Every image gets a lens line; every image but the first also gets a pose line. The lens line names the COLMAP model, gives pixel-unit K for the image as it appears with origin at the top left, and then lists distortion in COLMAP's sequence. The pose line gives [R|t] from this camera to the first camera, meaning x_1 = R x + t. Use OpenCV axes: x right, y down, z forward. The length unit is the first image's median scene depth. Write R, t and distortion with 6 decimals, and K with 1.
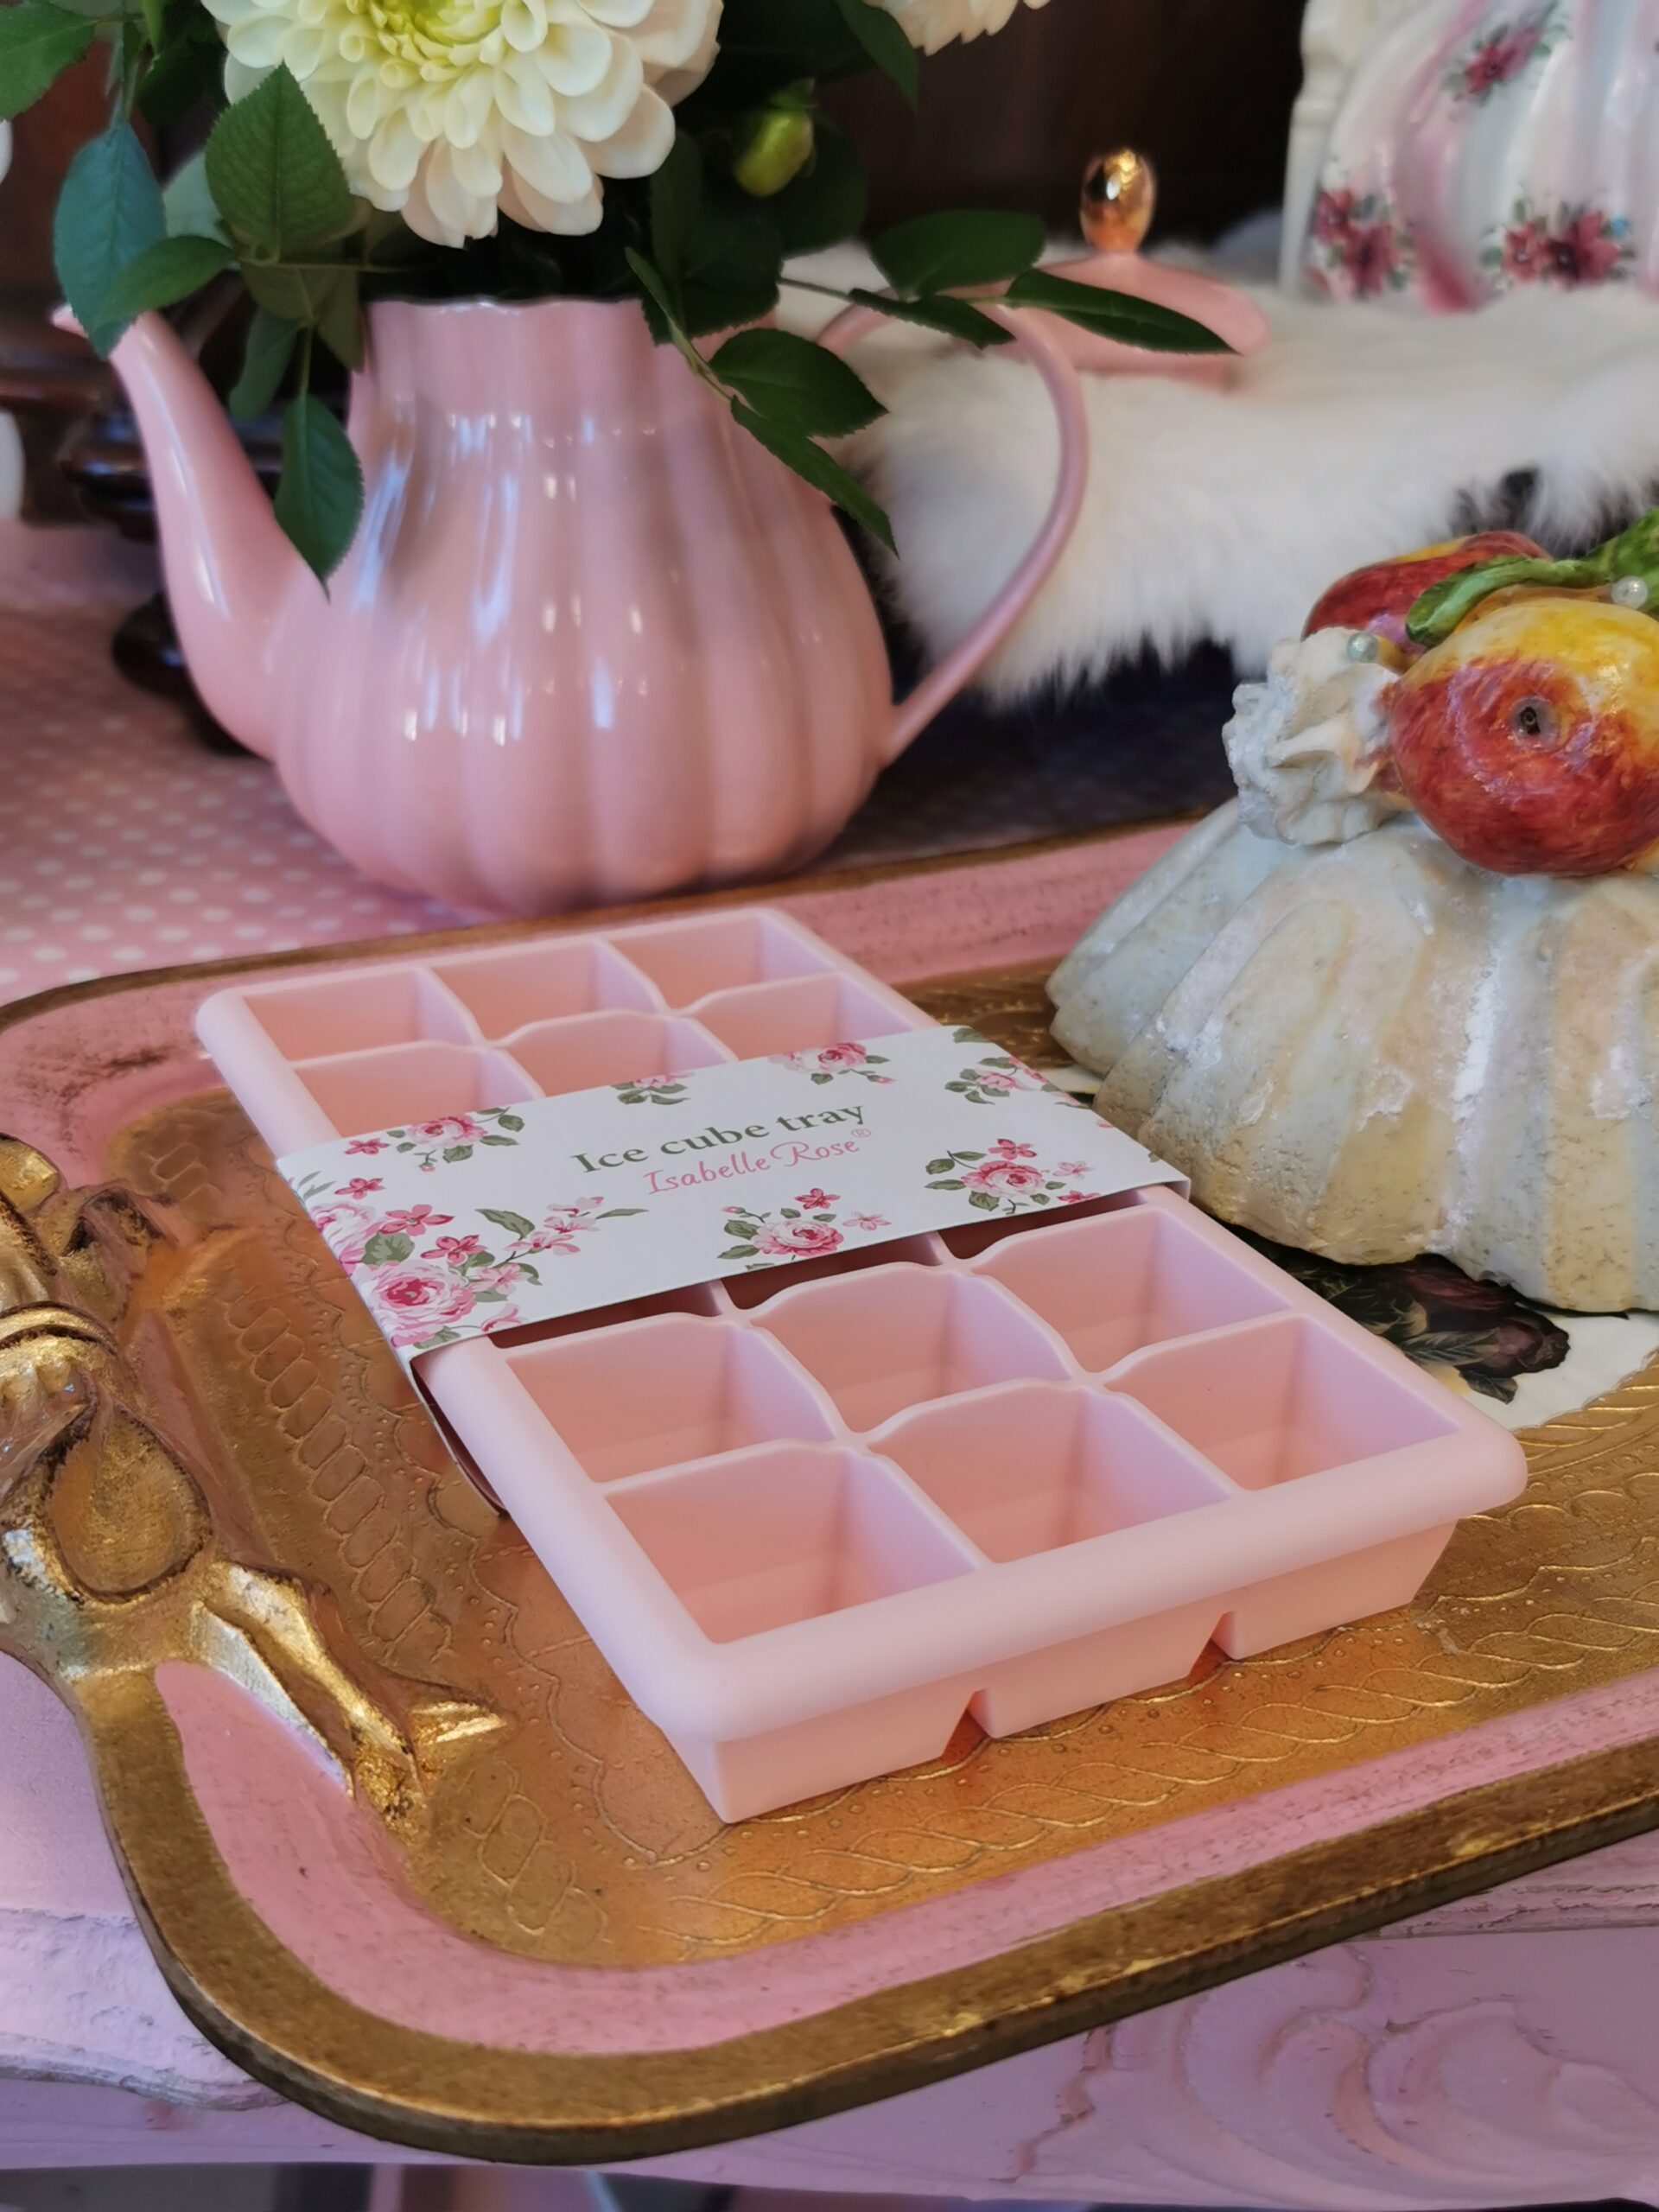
lens RADIAL K [[2396.7, 0, 829.5], [0, 2396.7, 1106.0], [0, 0, 1]] dist [0.002863, 0.015780]
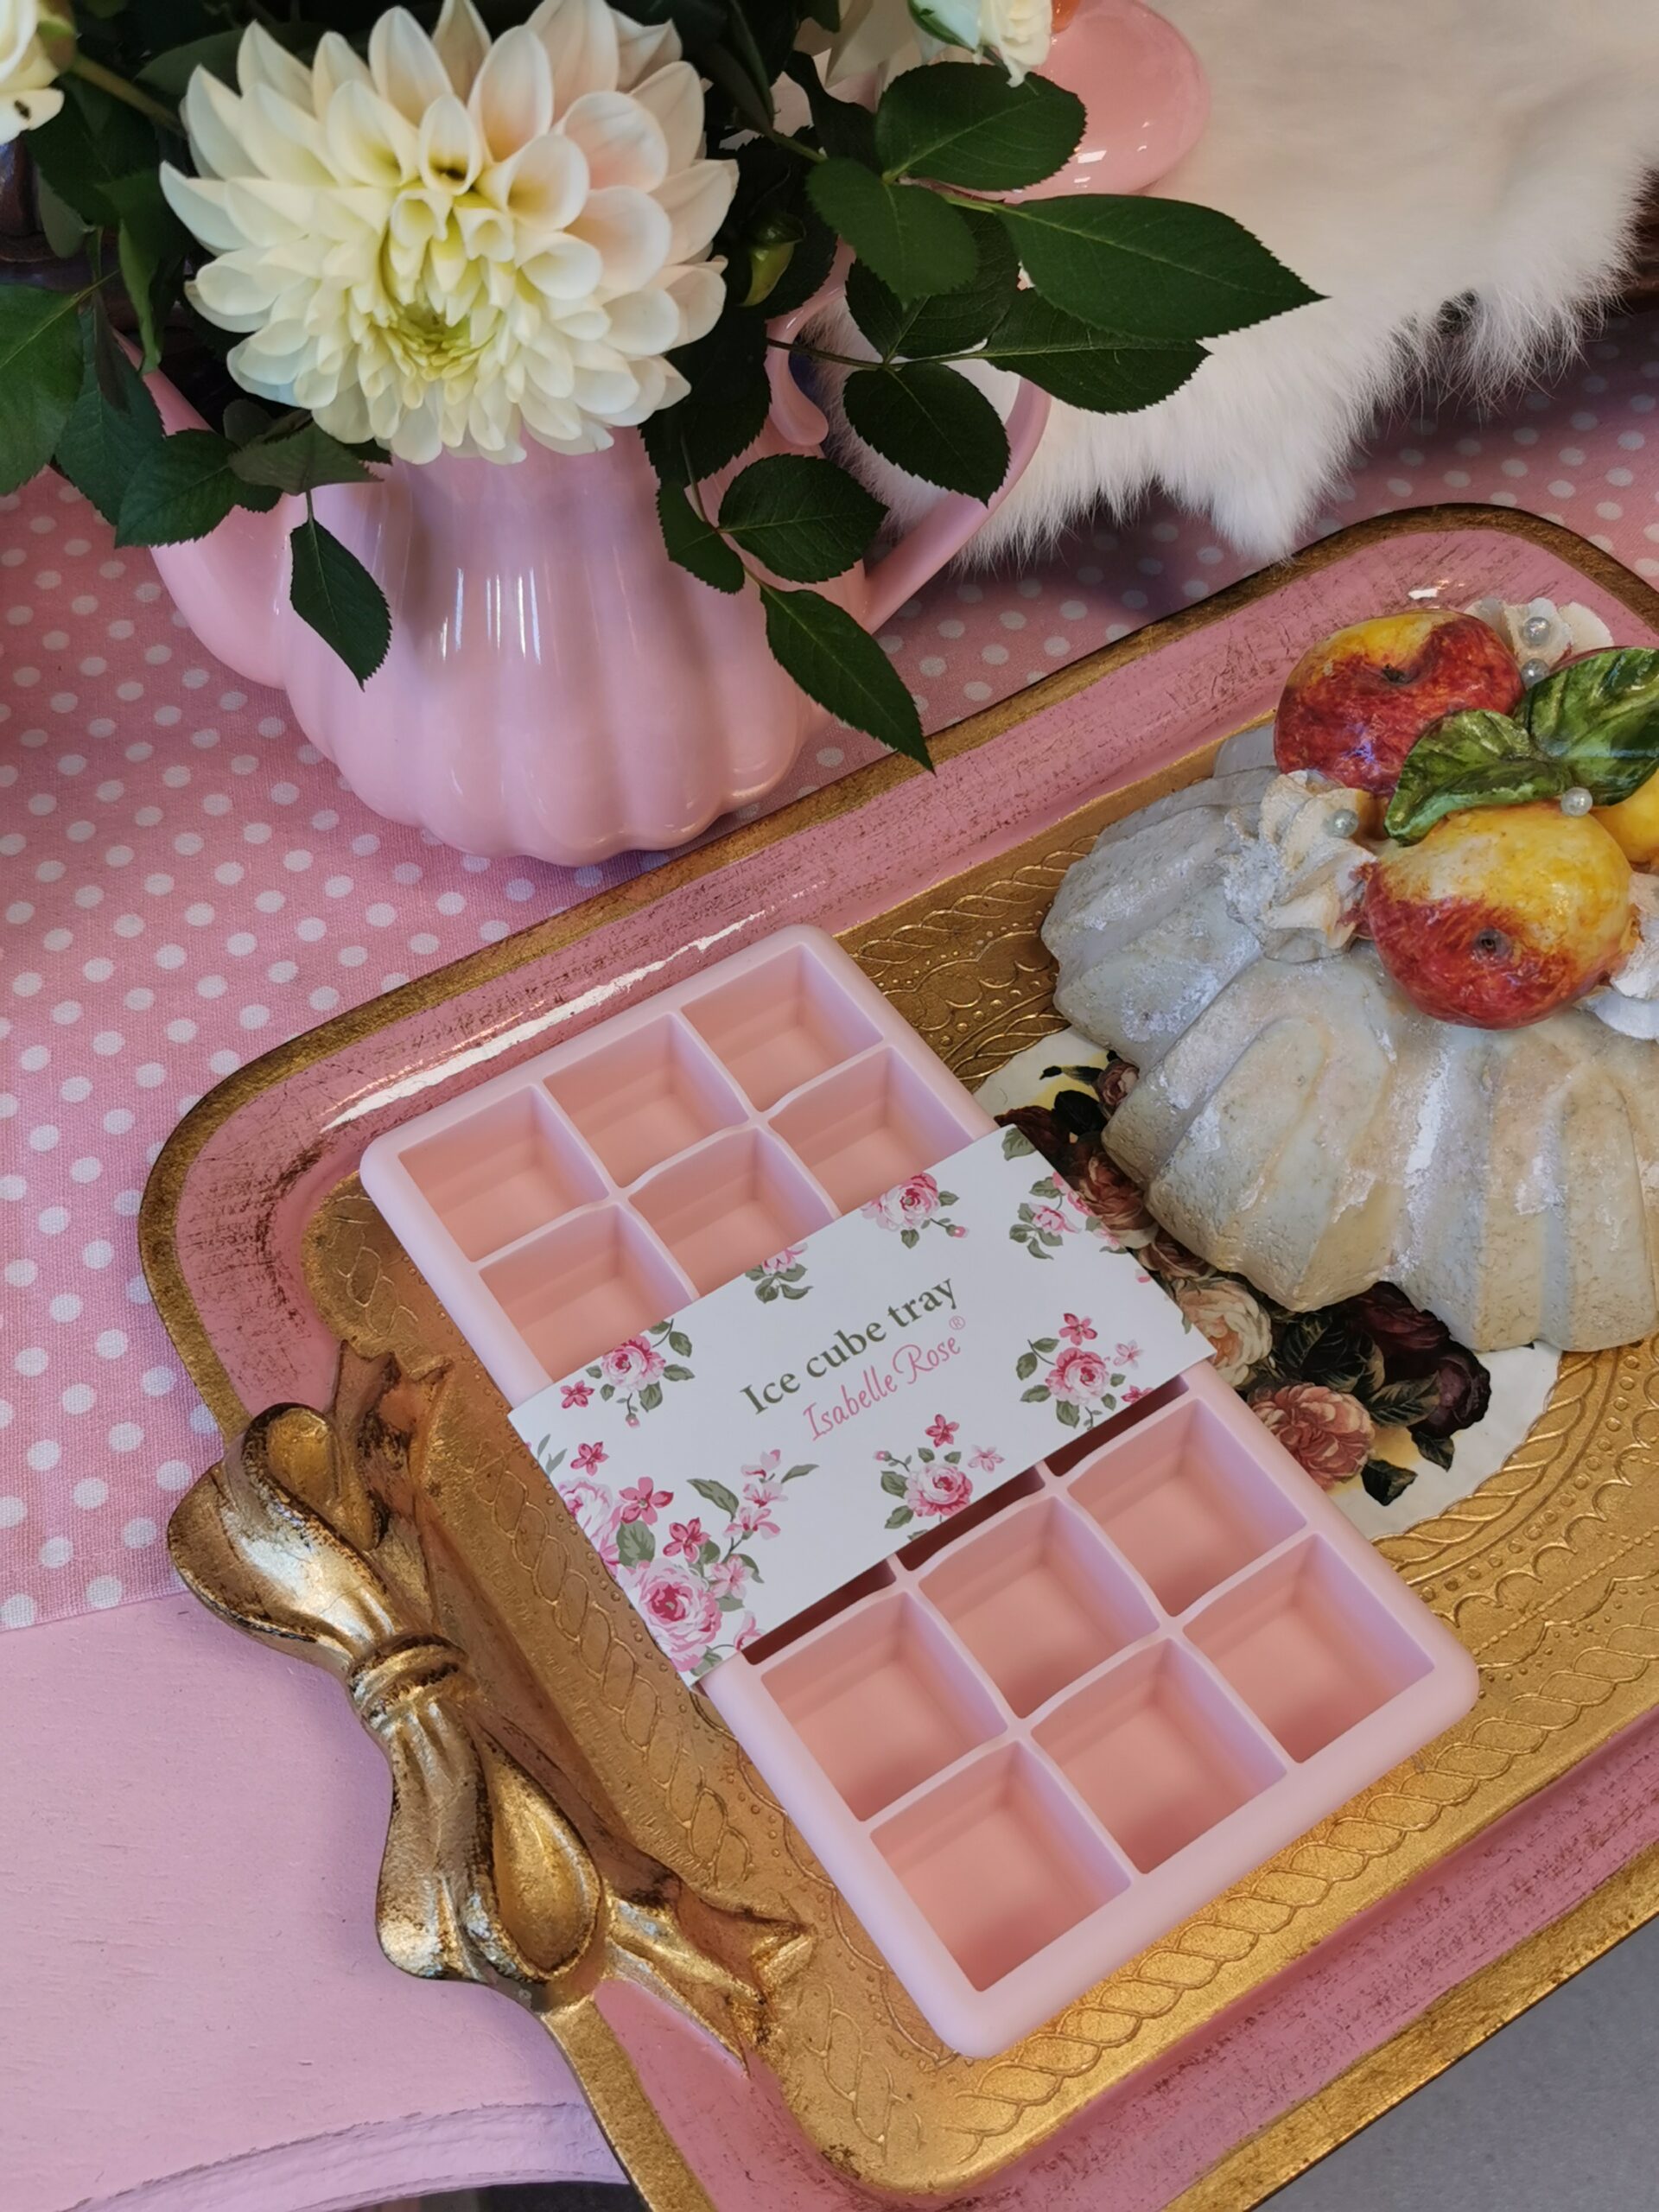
lens RADIAL K [[2381.8, 0, 829.5], [0, 2381.8, 1106.0], [0, 0, 1]] dist [0.020458, -0.011259]
pose [[0.991043, -0.119659, 0.059299, -0.113602], [0.074475, 0.863777, 0.498339, -0.713010], [-0.110852, -0.489459, 0.864952, -0.028949]]
